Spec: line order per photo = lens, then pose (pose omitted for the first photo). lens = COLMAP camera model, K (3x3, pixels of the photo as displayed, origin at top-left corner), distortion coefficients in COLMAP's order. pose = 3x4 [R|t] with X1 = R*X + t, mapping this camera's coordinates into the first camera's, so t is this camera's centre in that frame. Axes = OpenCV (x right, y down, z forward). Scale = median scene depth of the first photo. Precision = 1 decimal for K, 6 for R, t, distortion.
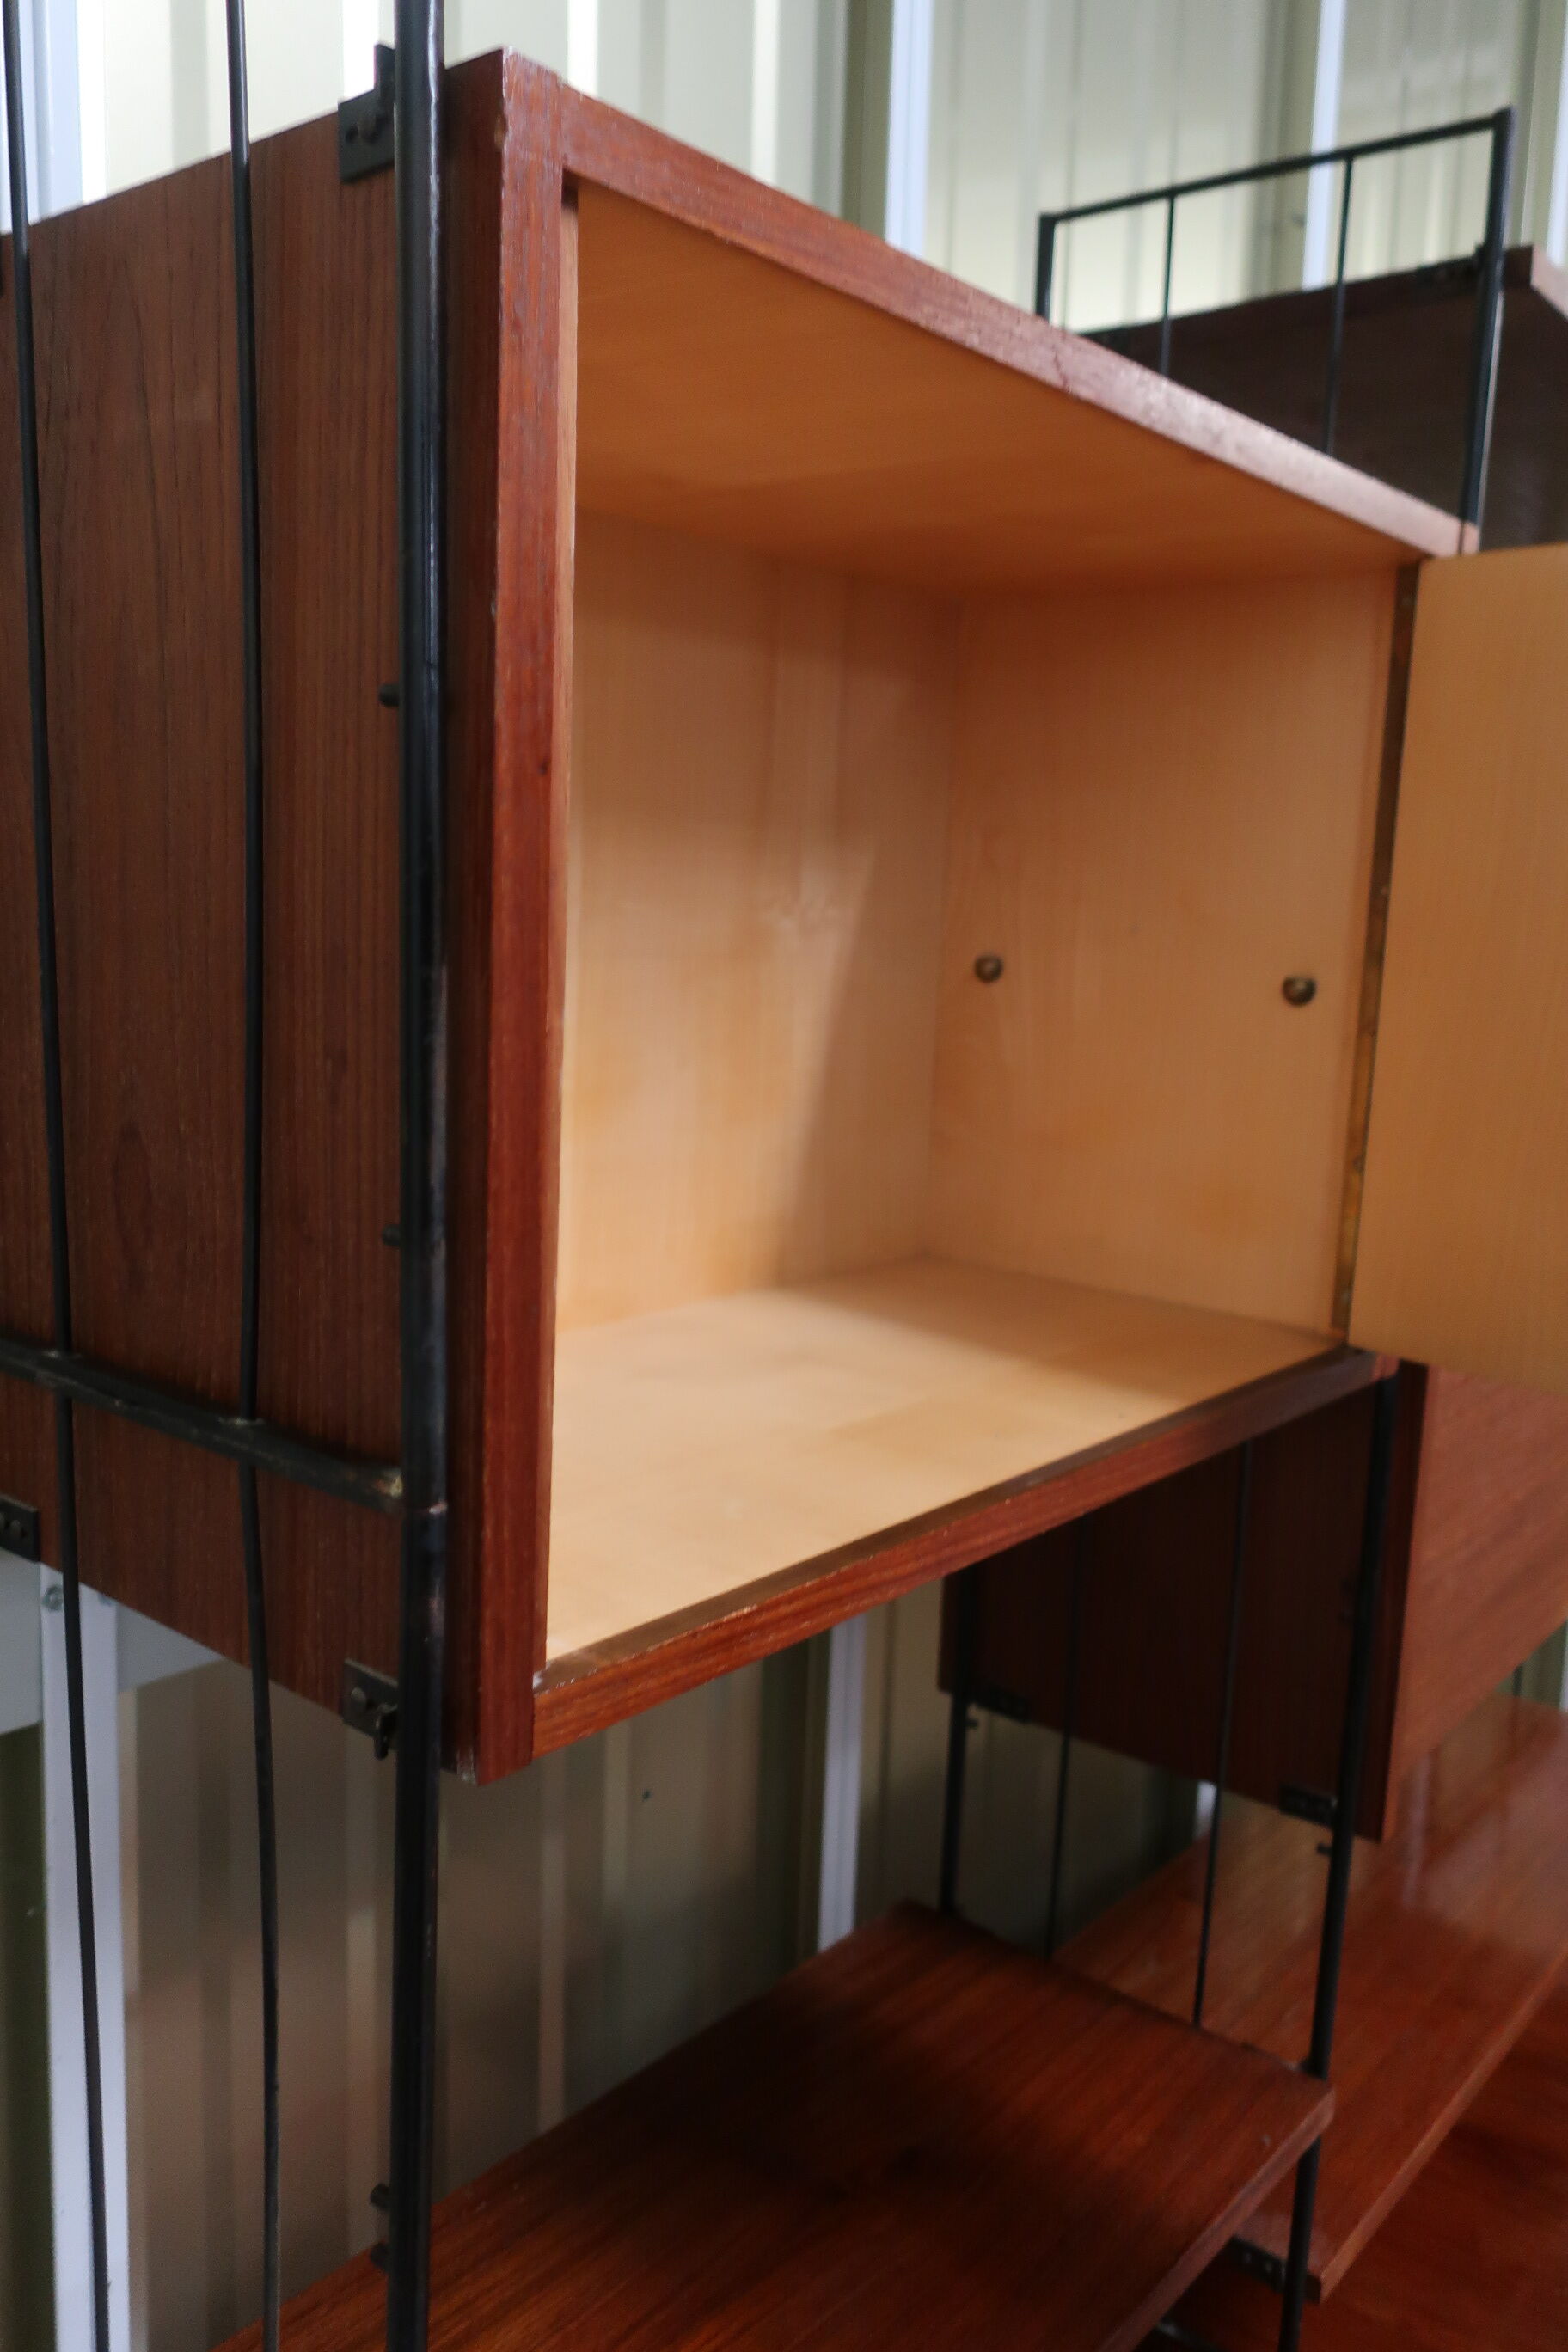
lens RADIAL K [[1866.9, 0, 774.8], [0, 1866.9, 1180.8], [0, 0, 1]] dist [-0.002618, 0.005982]
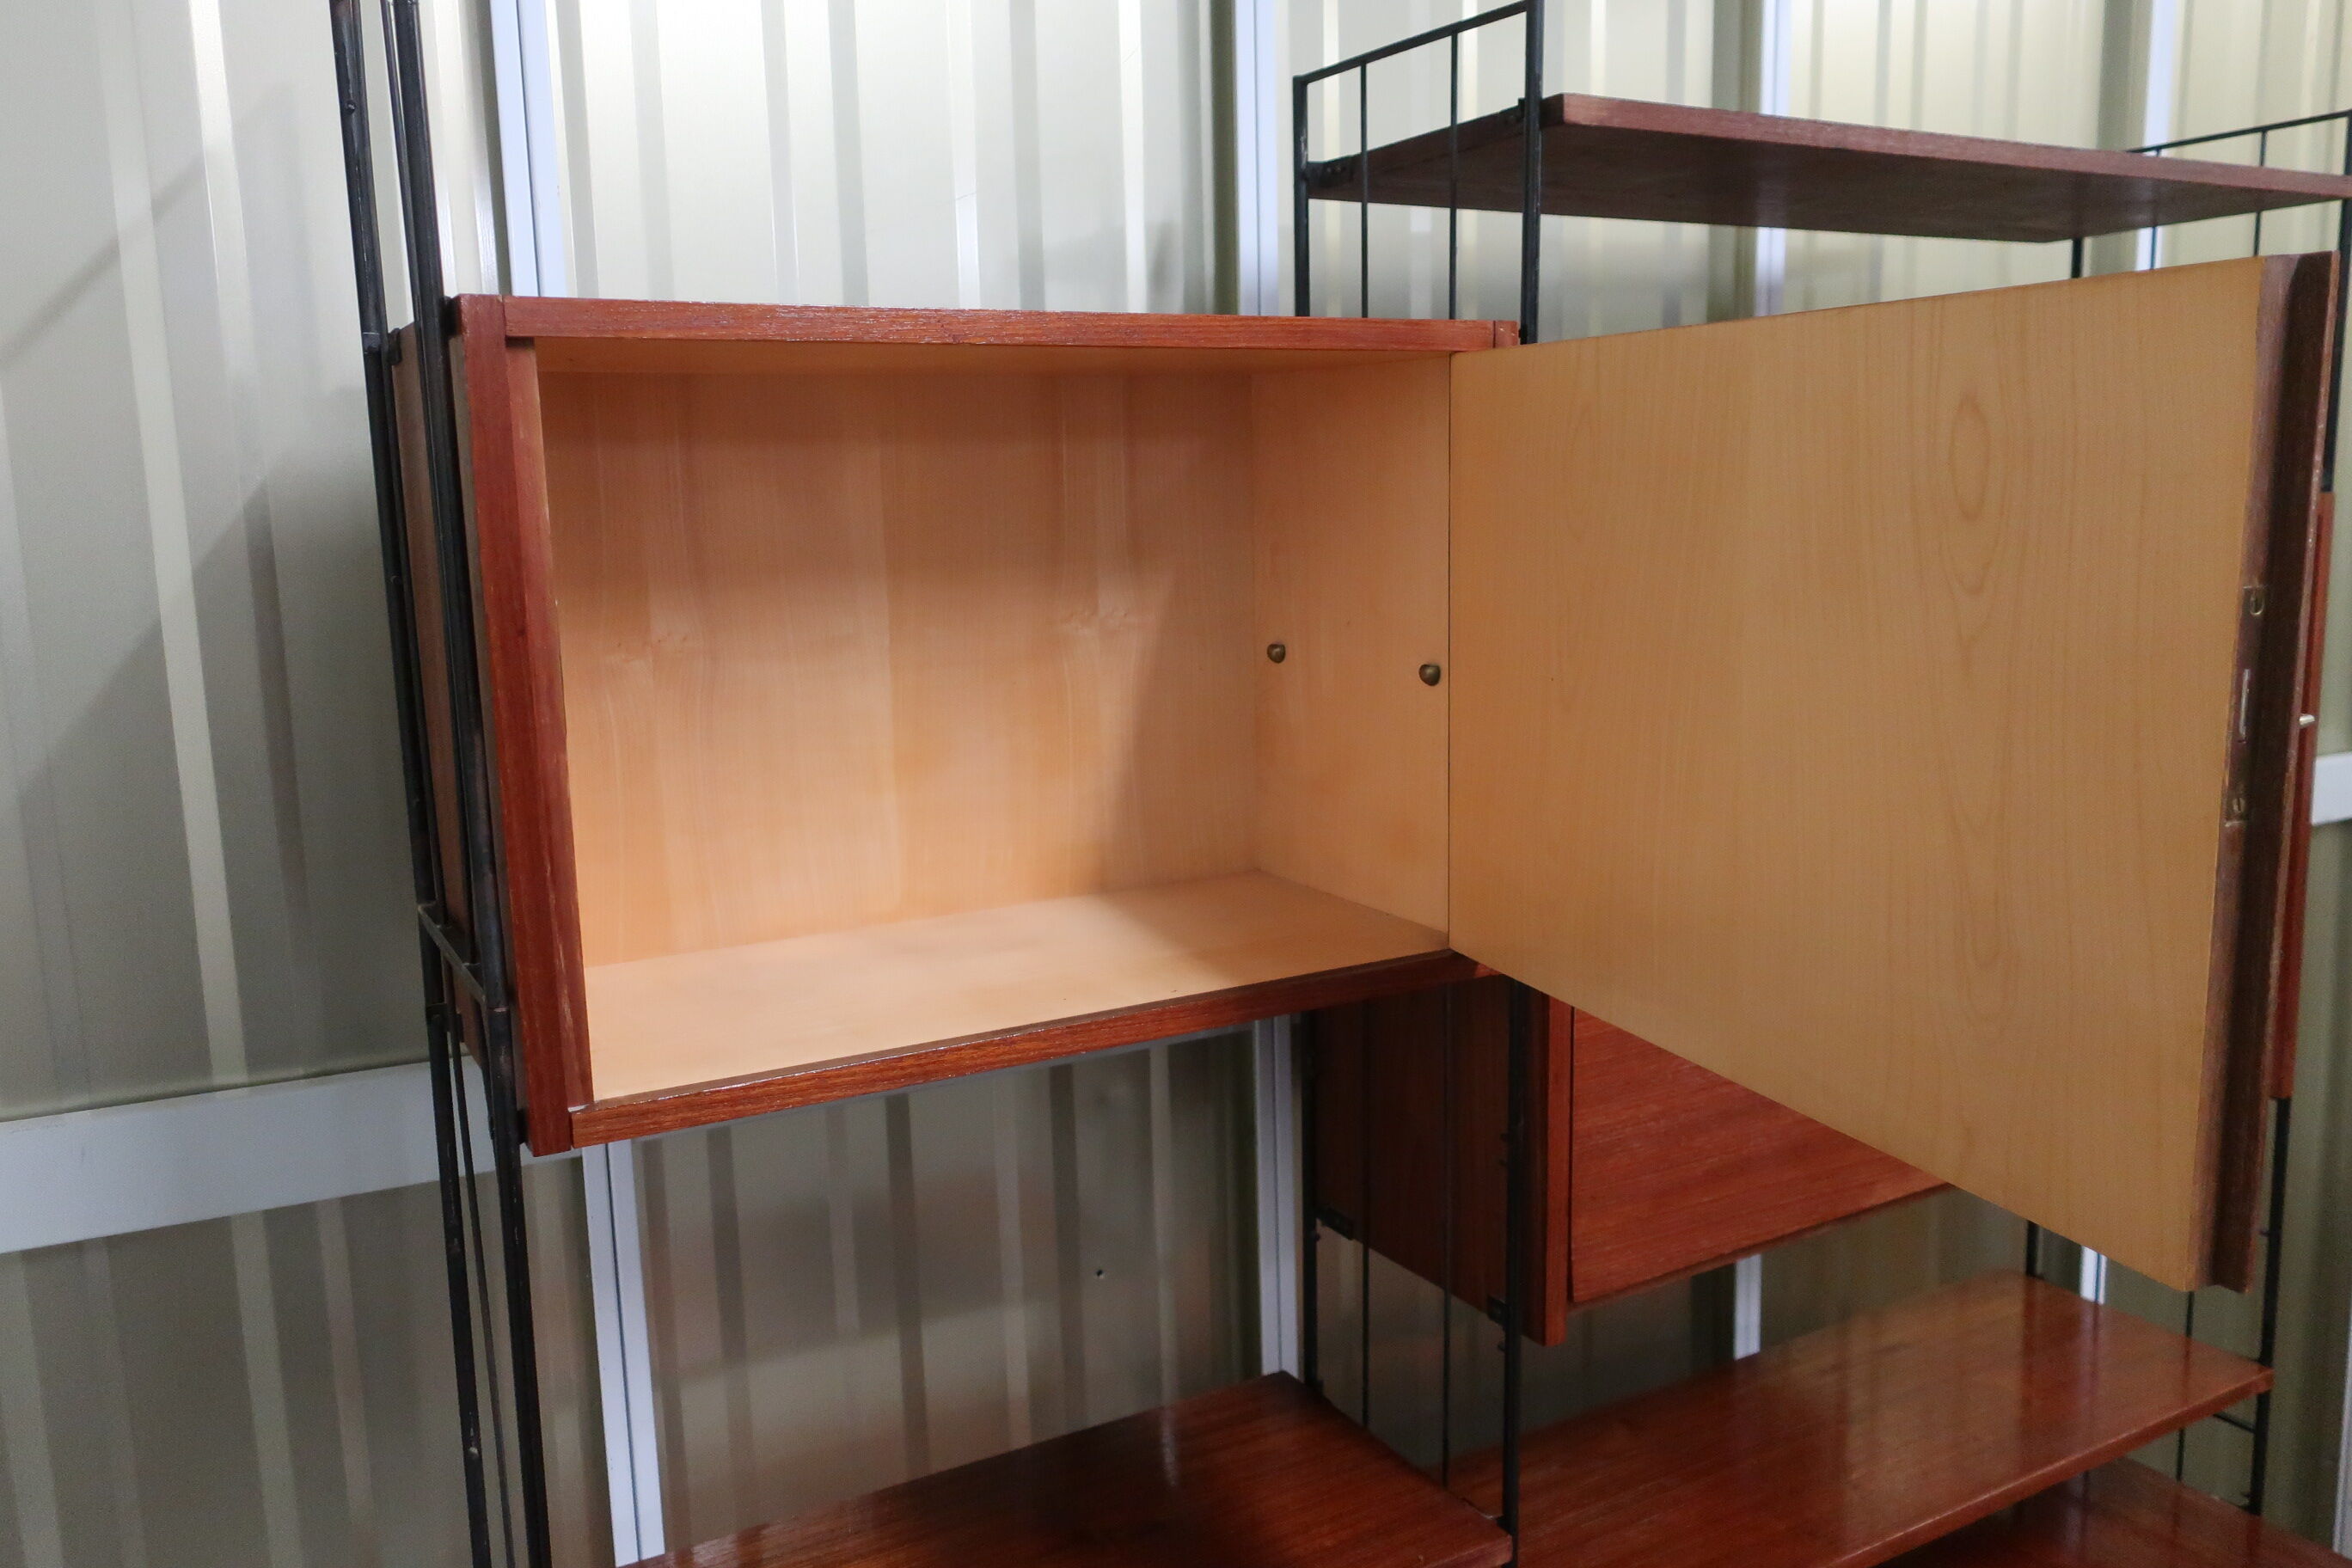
lens RADIAL K [[1866.9, 0, 1174.4], [0, 1866.9, 778.2], [0, 0, 1]] dist [-0.002618, 0.005982]
pose [[0.929382, 0.000057, -0.369118, 0.564215], [0.002329, 0.999979, 0.006017, -0.035748], [0.369111, -0.006452, 0.929363, -0.258805]]
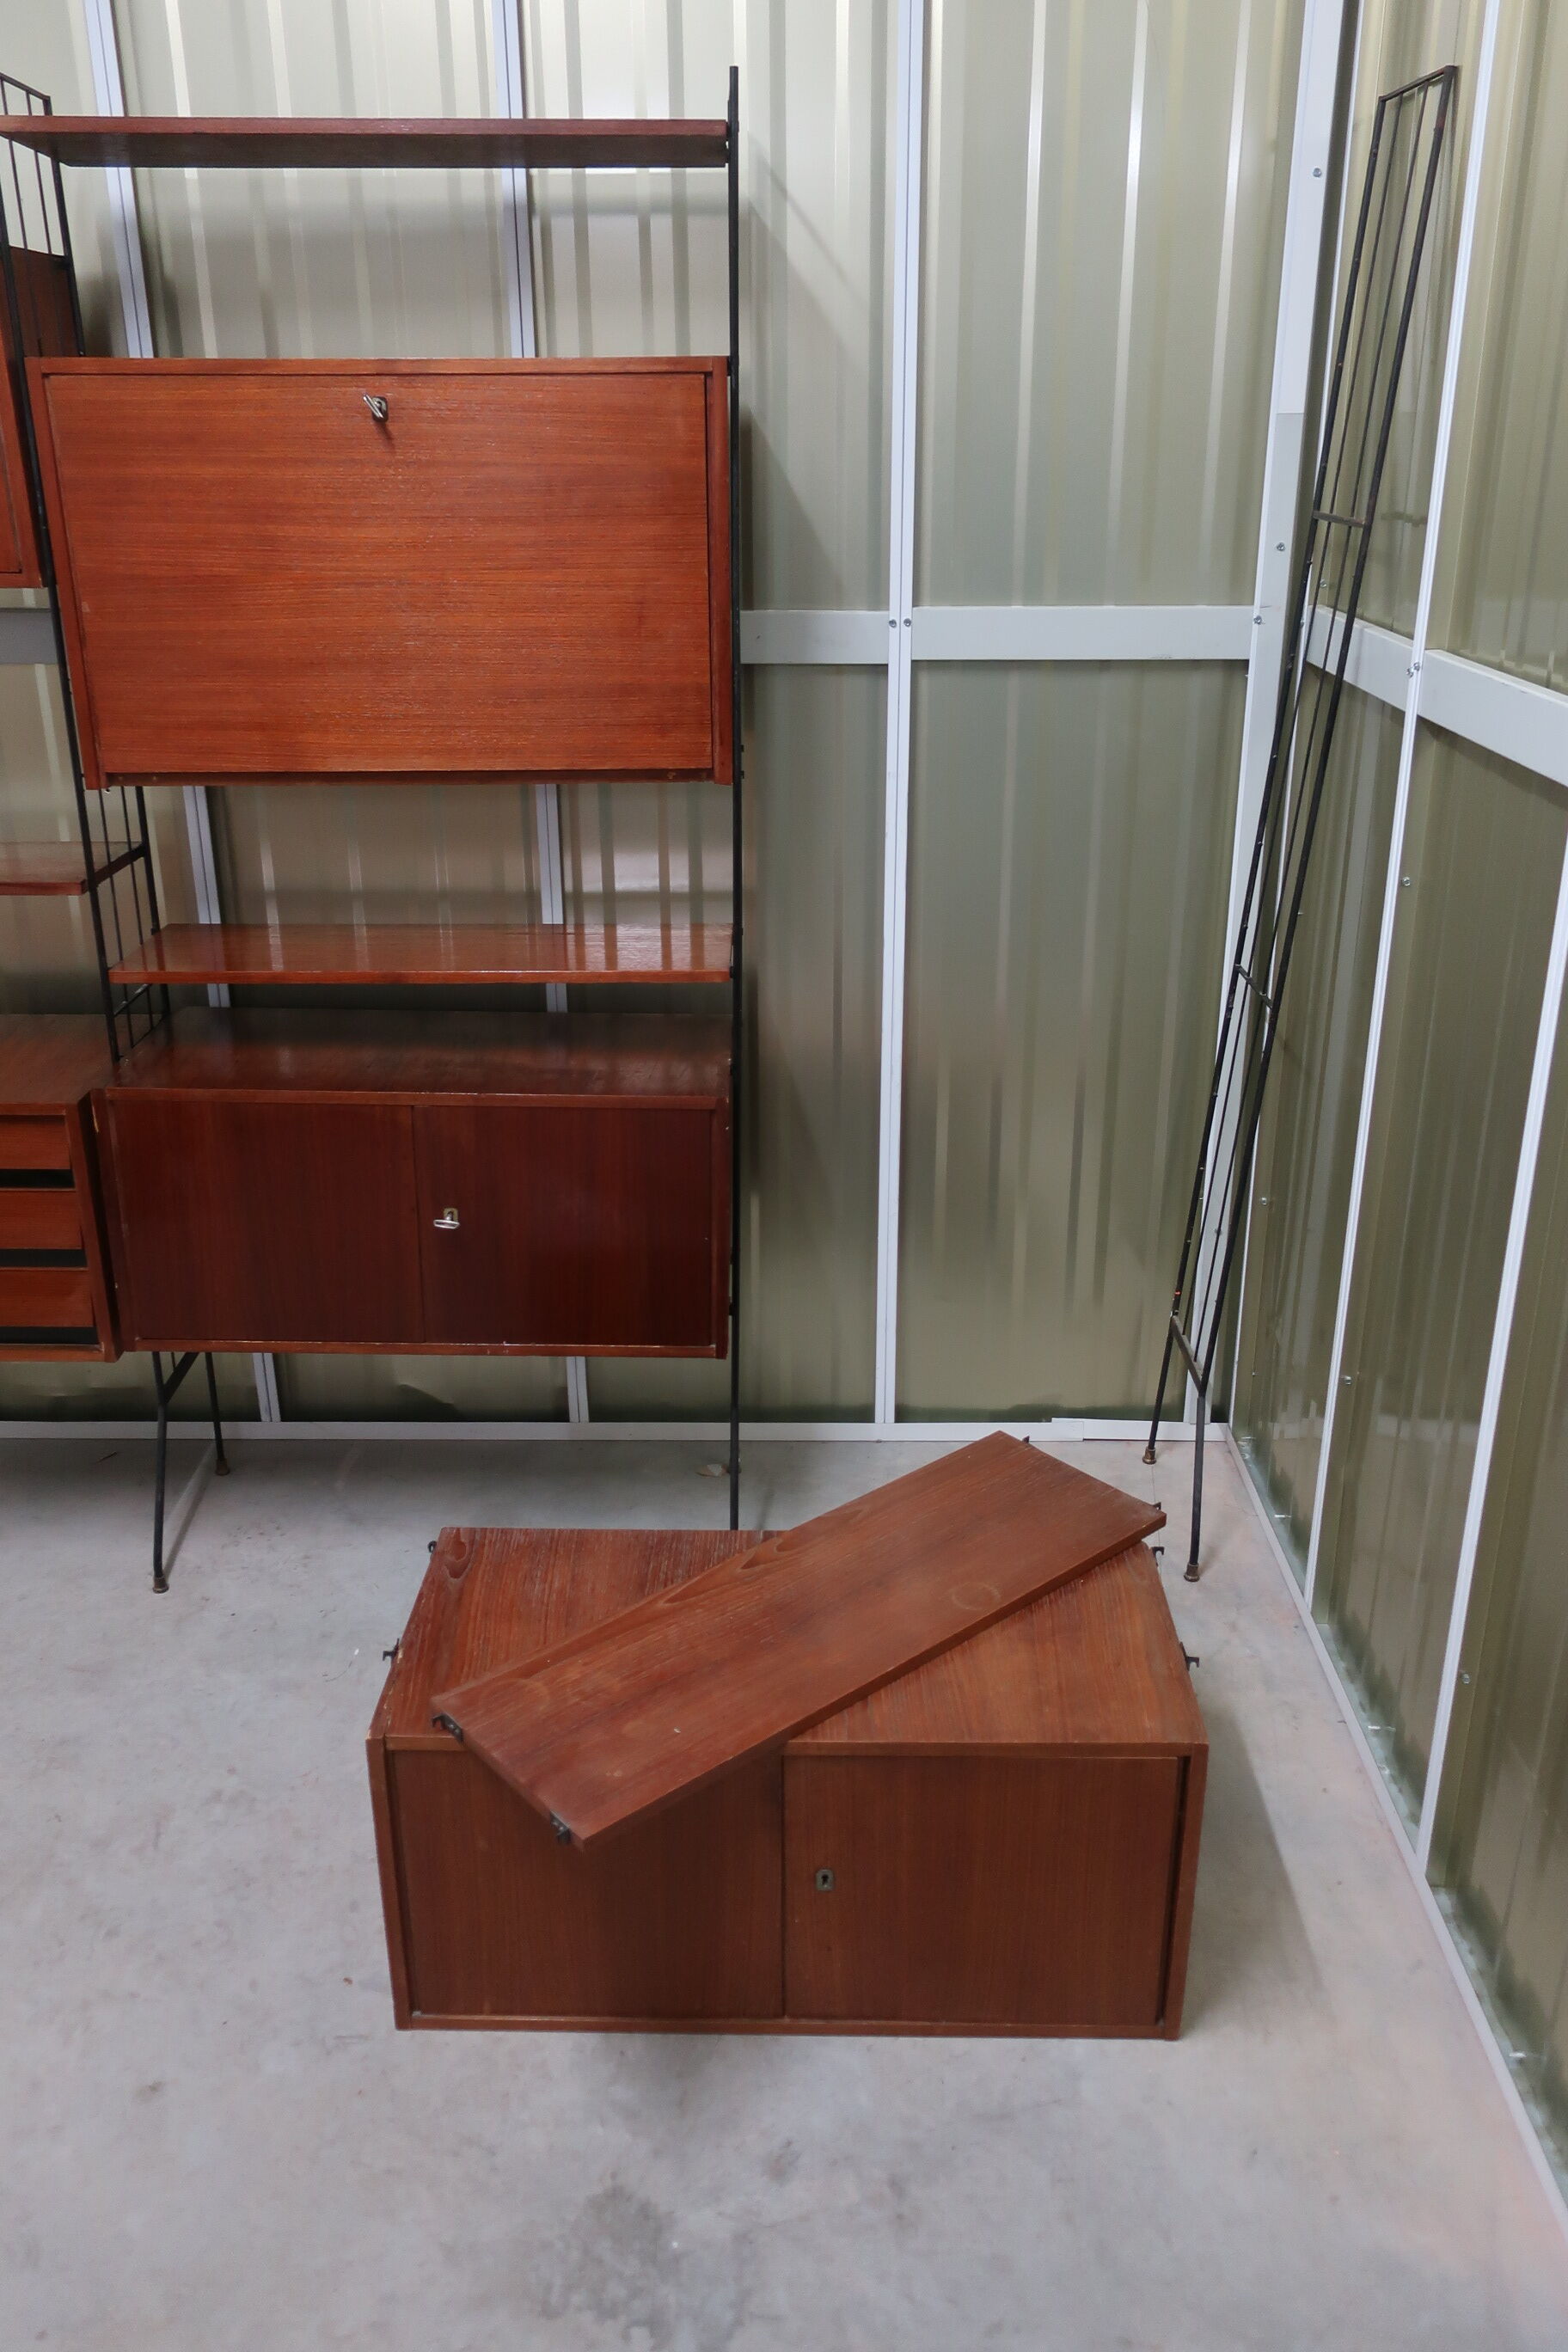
lens RADIAL K [[1866.9, 0, 781.1], [0, 1866.9, 1195.1], [0, 0, 1]] dist [-0.002618, 0.005982]
pose [[0.636319, 0.260211, -0.726215, 2.985280], [-0.095920, 0.960776, 0.260211, 0.133703], [0.765439, -0.095919, 0.636319, 0.046299]]
